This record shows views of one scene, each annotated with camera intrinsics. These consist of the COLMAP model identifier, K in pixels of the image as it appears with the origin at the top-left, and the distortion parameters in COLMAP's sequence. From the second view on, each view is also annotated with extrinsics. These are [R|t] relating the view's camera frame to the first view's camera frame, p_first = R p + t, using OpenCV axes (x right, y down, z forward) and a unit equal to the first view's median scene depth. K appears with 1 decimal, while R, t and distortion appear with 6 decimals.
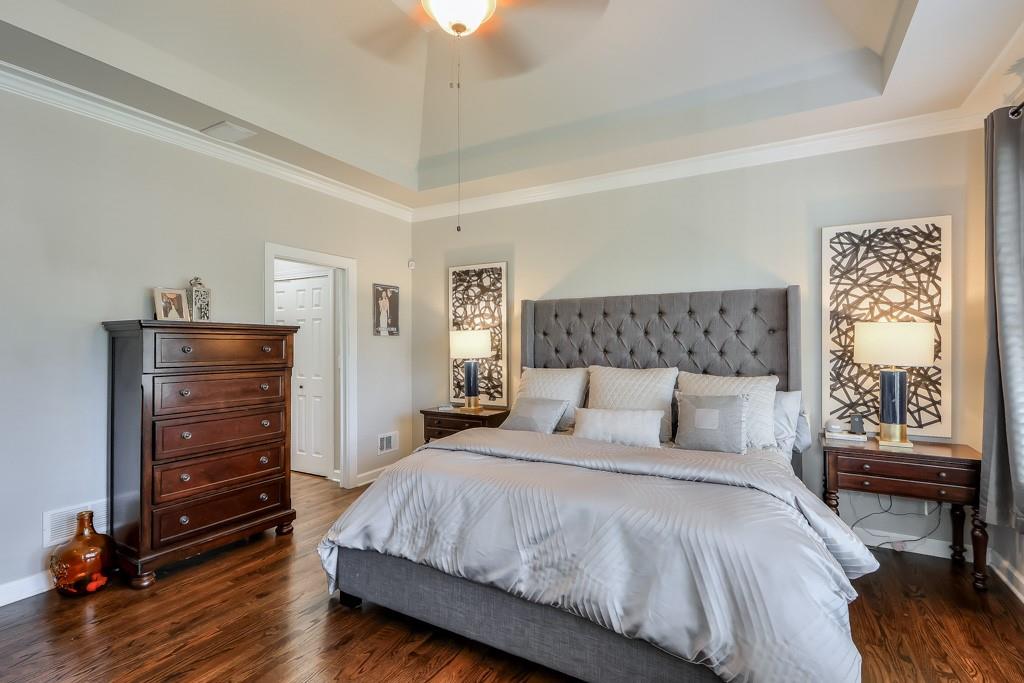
lens RADIAL K [[464.2, 0, 486.4], [0, 464.2, 344.8], [0, 0, 1]] dist [-0.000045, -0.000392]
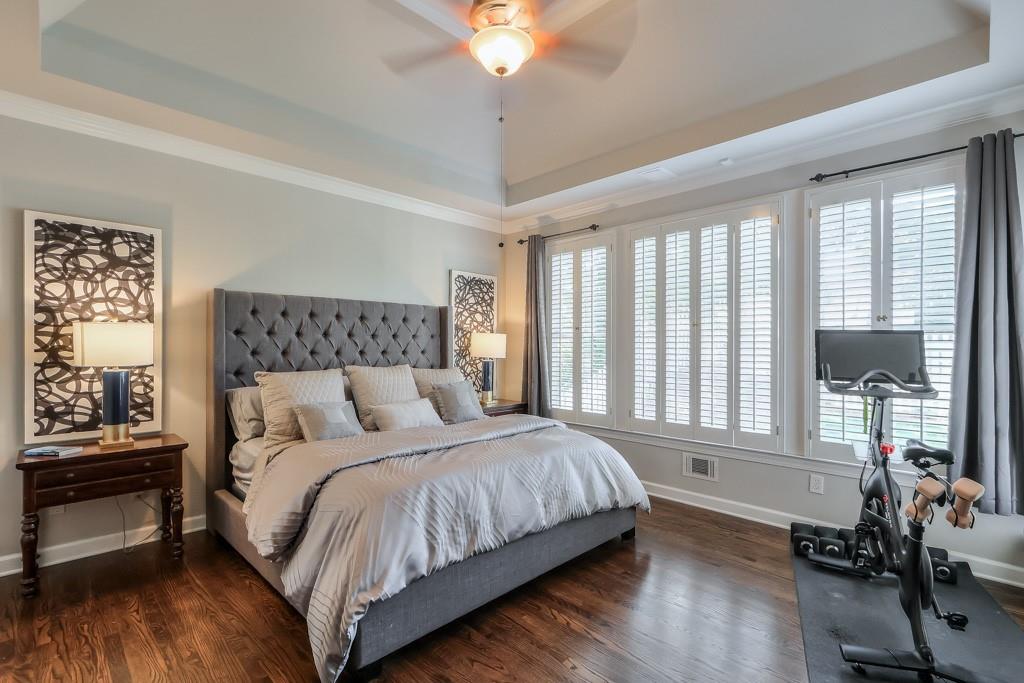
lens RADIAL K [[464.2, 0, 513.9], [0, 464.2, 345.4], [0, 0, 1]] dist [-0.000045, -0.000392]
pose [[0.266360, 0.002040, 0.963871, -0.522729], [-0.003910, 0.999992, -0.001036, -0.001224], [-0.963866, -0.003493, 0.266366, 0.294450]]
